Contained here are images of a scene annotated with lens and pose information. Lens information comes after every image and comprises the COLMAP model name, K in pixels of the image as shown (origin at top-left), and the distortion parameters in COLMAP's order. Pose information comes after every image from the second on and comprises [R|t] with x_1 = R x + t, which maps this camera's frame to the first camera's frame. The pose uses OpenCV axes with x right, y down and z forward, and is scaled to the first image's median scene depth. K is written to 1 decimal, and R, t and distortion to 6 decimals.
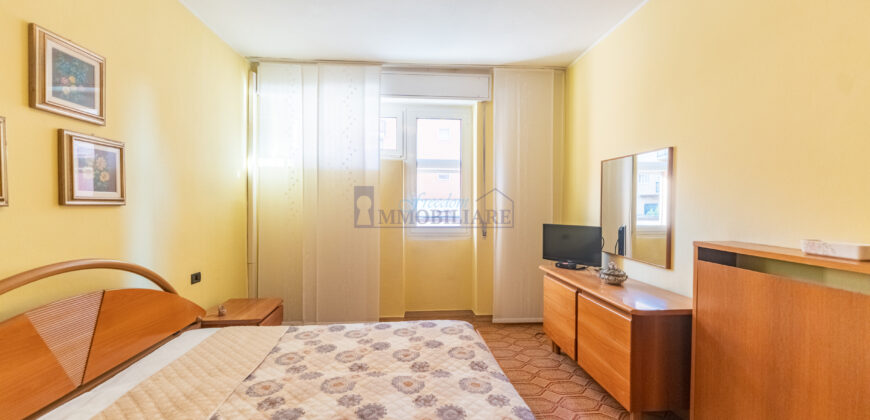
lens RADIAL K [[346.7, 0, 431.9], [0, 346.7, 209.9], [0, 0, 1]] dist [0.002927, 0.000030]
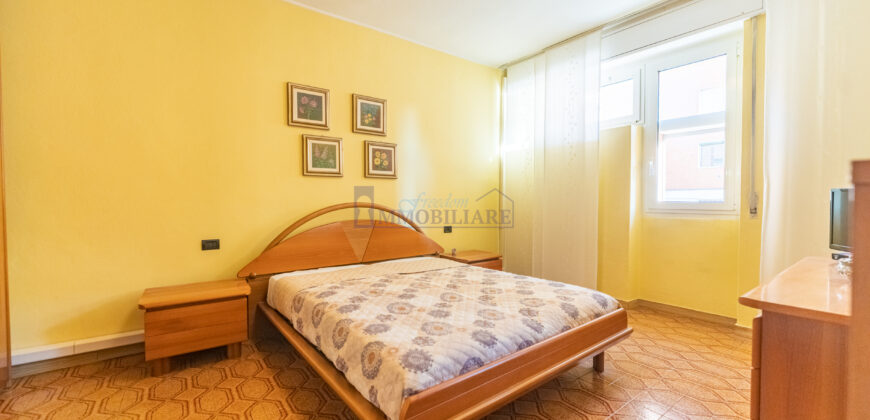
lens RADIAL K [[346.7, 0, 432.6], [0, 346.7, 210.5], [0, 0, 1]] dist [0.002927, 0.000030]
pose [[0.535832, 0.020539, -0.844075, 0.570876], [-0.009882, 0.999788, 0.018054, 0.090297], [0.844267, -0.001333, 0.535921, 0.142819]]
